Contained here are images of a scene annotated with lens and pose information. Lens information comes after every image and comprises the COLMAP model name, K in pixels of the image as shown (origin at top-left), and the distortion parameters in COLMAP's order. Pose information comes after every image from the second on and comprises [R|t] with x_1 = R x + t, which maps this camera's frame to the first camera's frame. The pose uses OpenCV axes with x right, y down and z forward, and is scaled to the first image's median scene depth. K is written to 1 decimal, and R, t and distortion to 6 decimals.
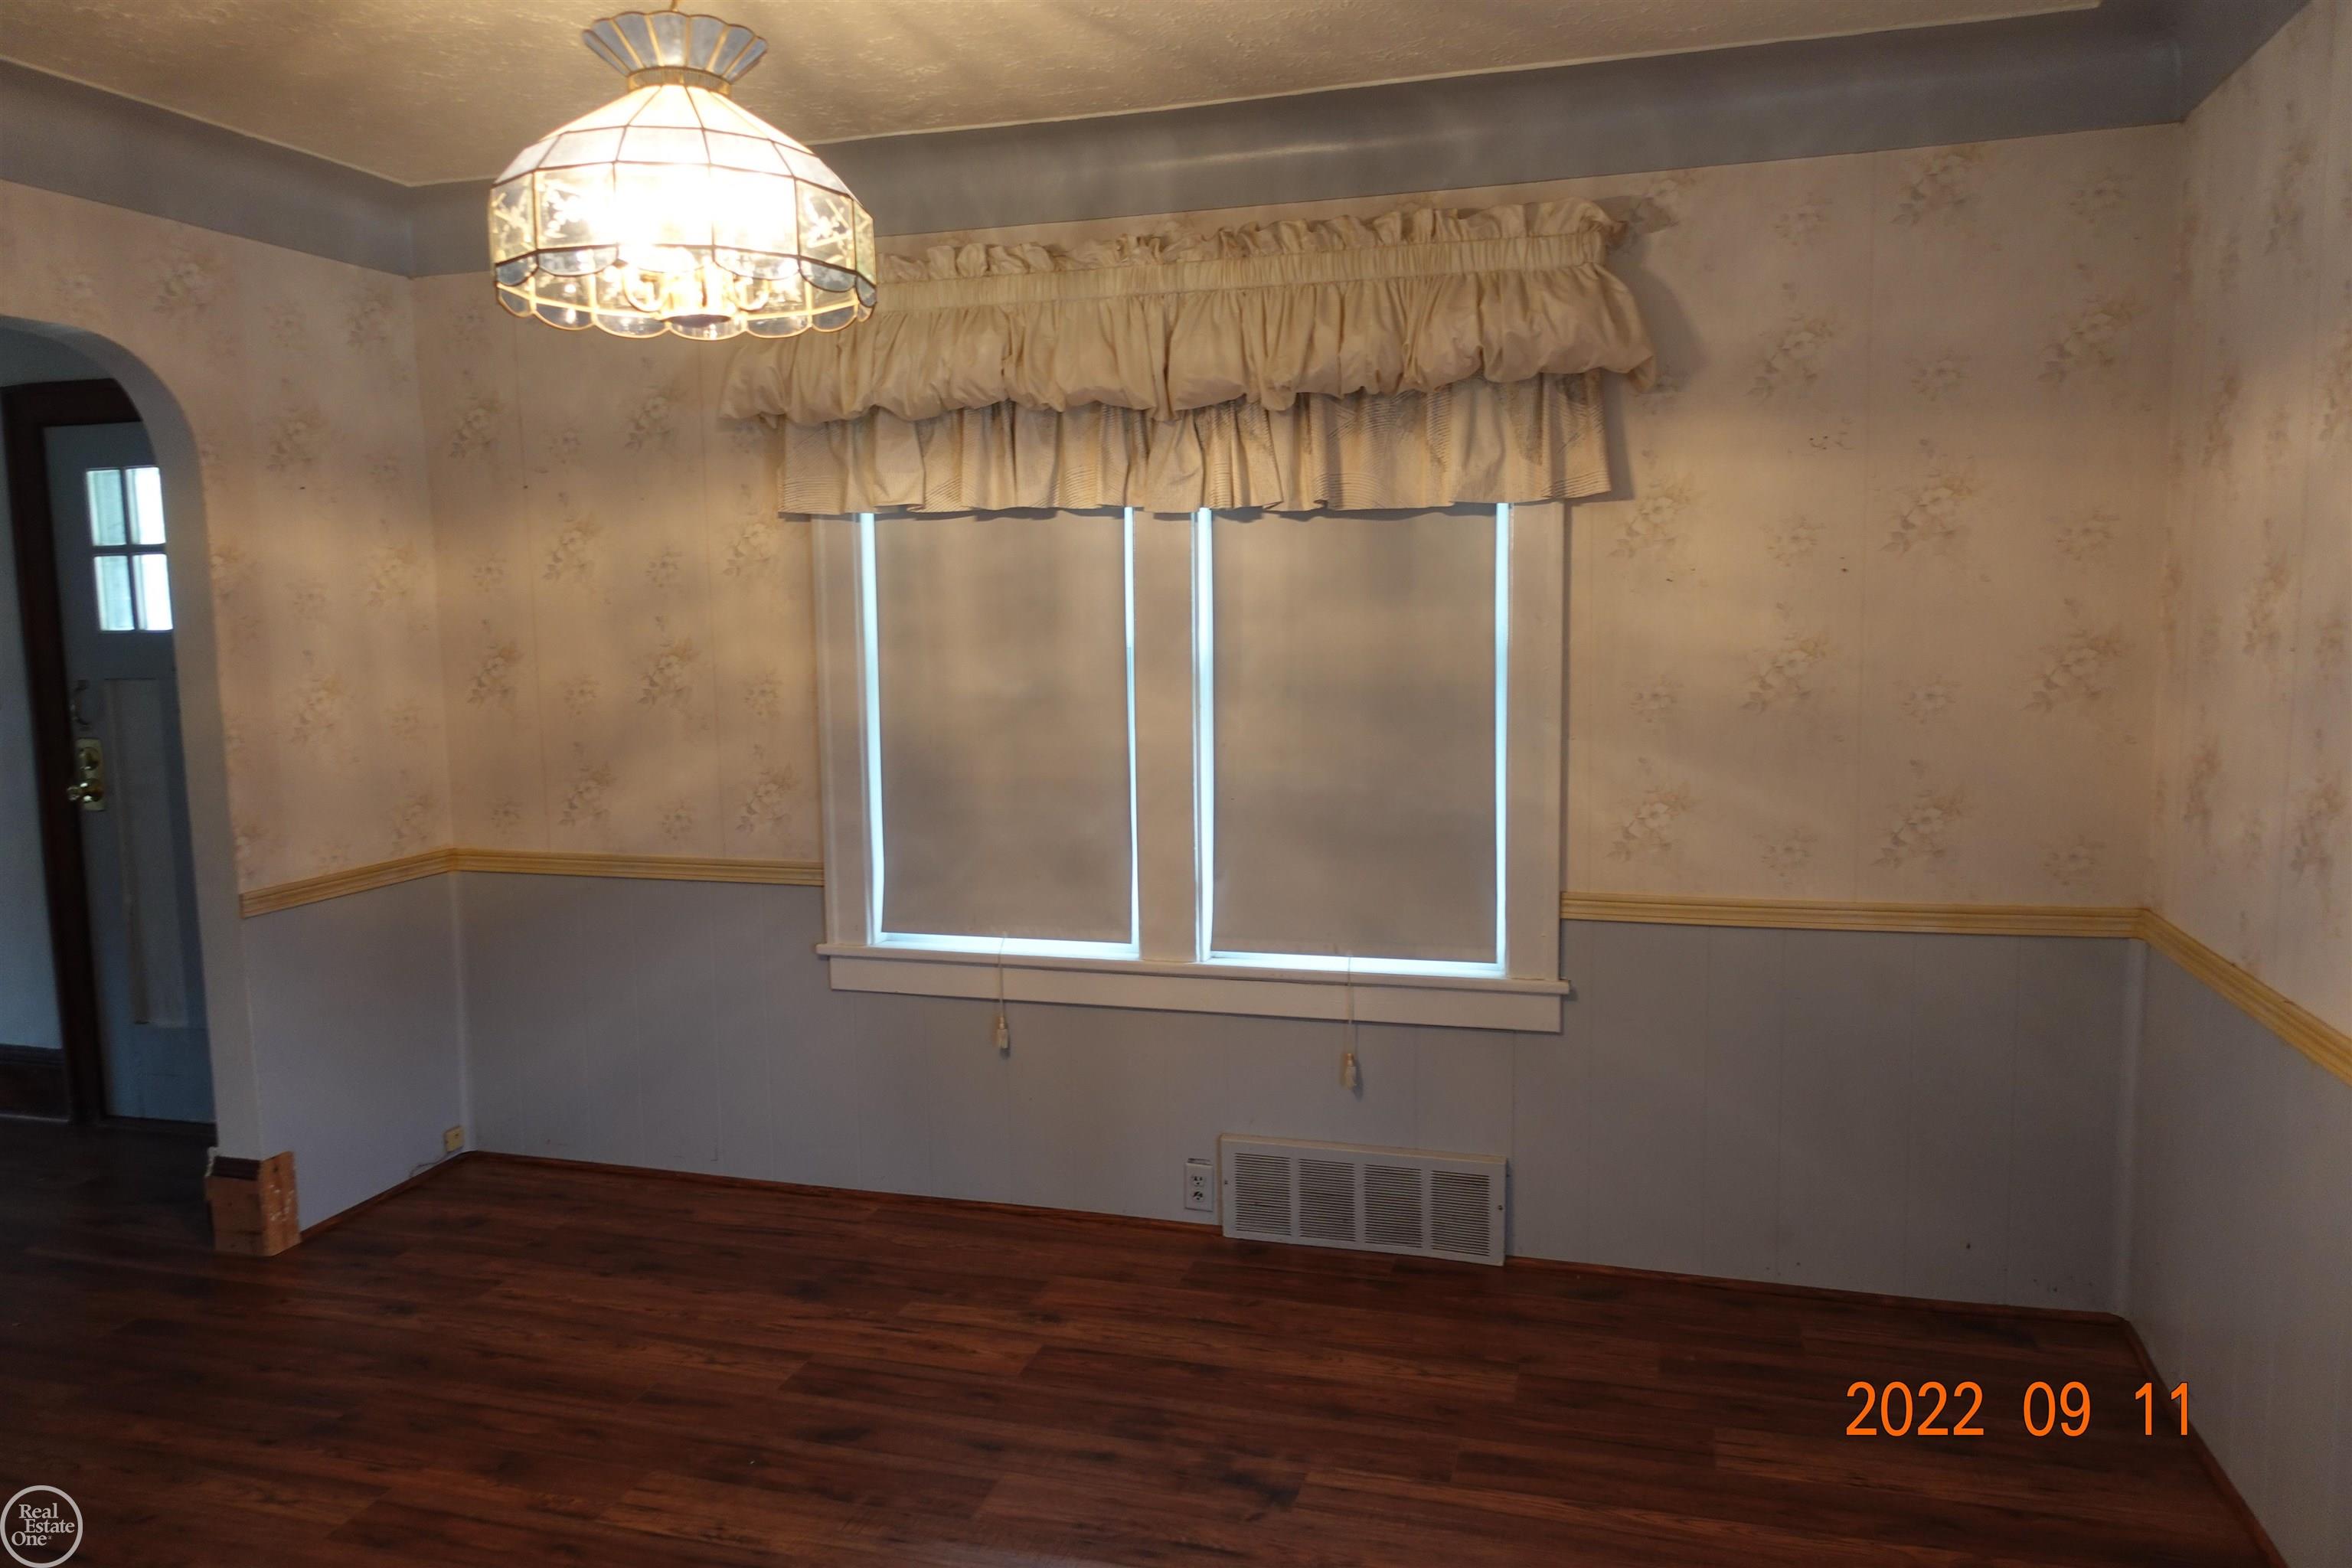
lens RADIAL K [[1616.6, 0, 1170.4], [0, 1616.6, 778.6], [0, 0, 1]] dist [0.007042, -0.009929]
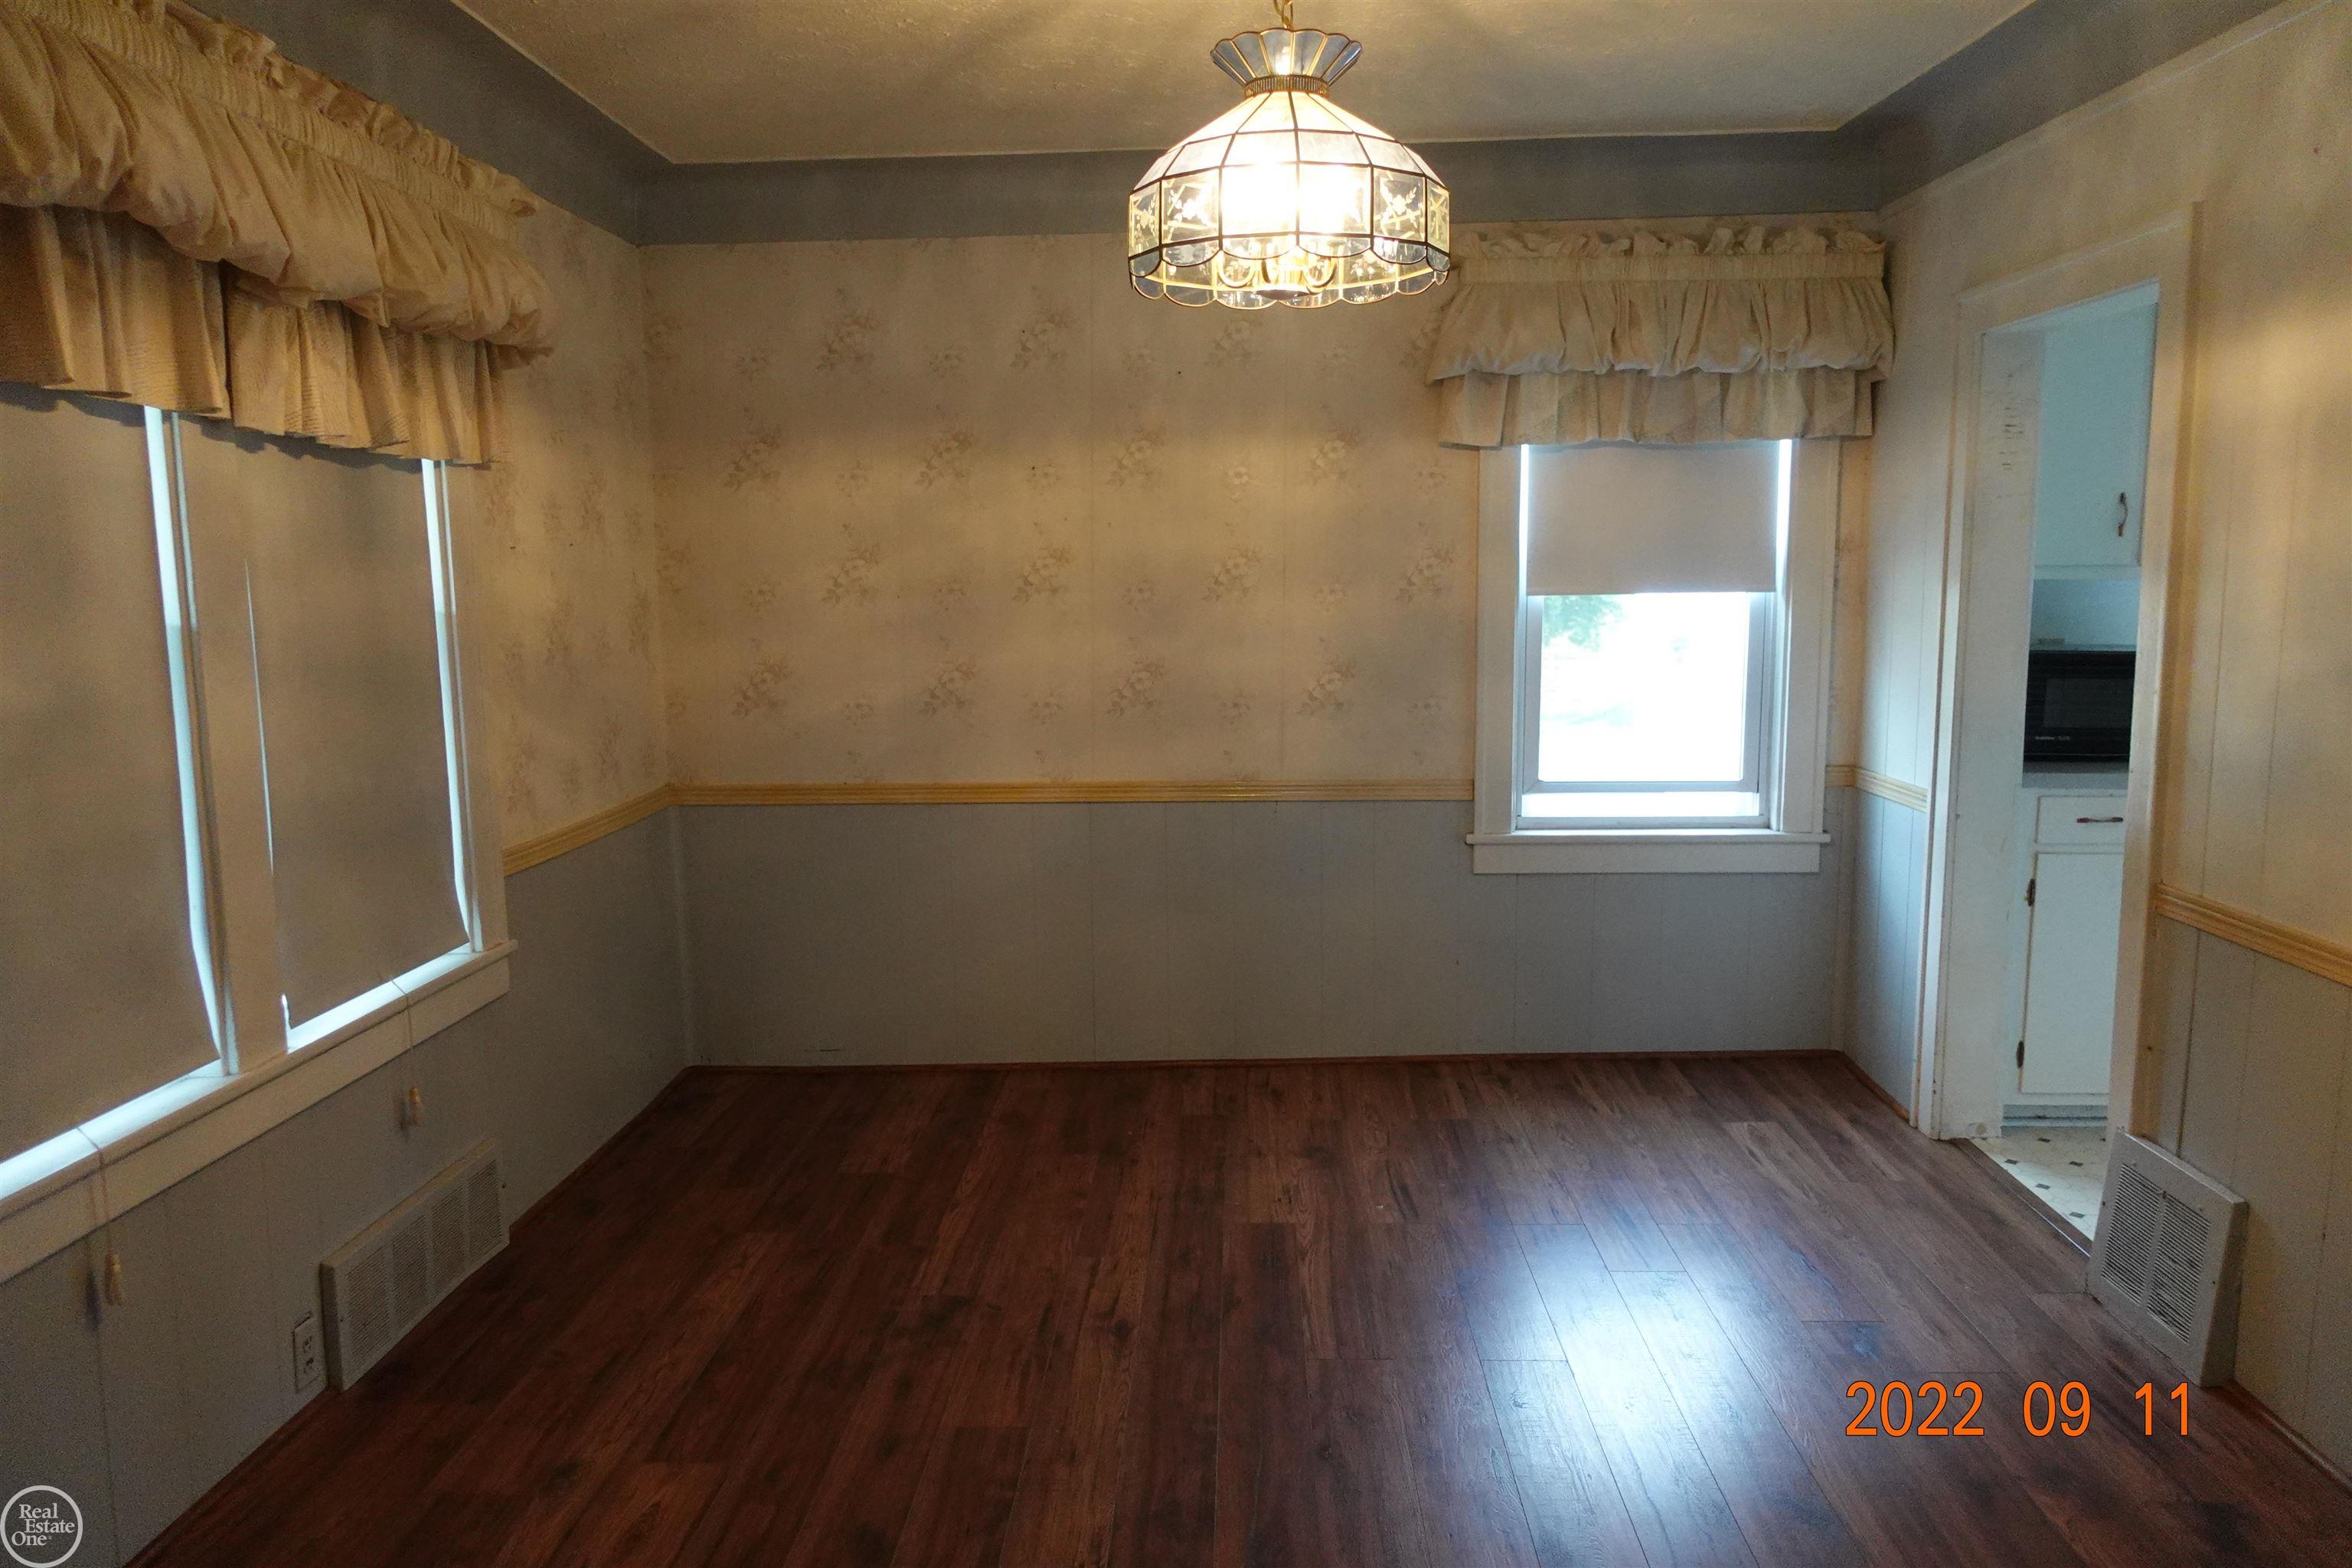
lens RADIAL K [[1616.6, 0, 1165.9], [0, 1616.6, 792.7], [0, 0, 1]] dist [0.007042, -0.009929]
pose [[-0.240435, -0.112404, 0.964135, -0.892824], [0.126094, 0.981239, 0.145843, -0.066884], [-0.962440, 0.156638, -0.221751, 0.877004]]
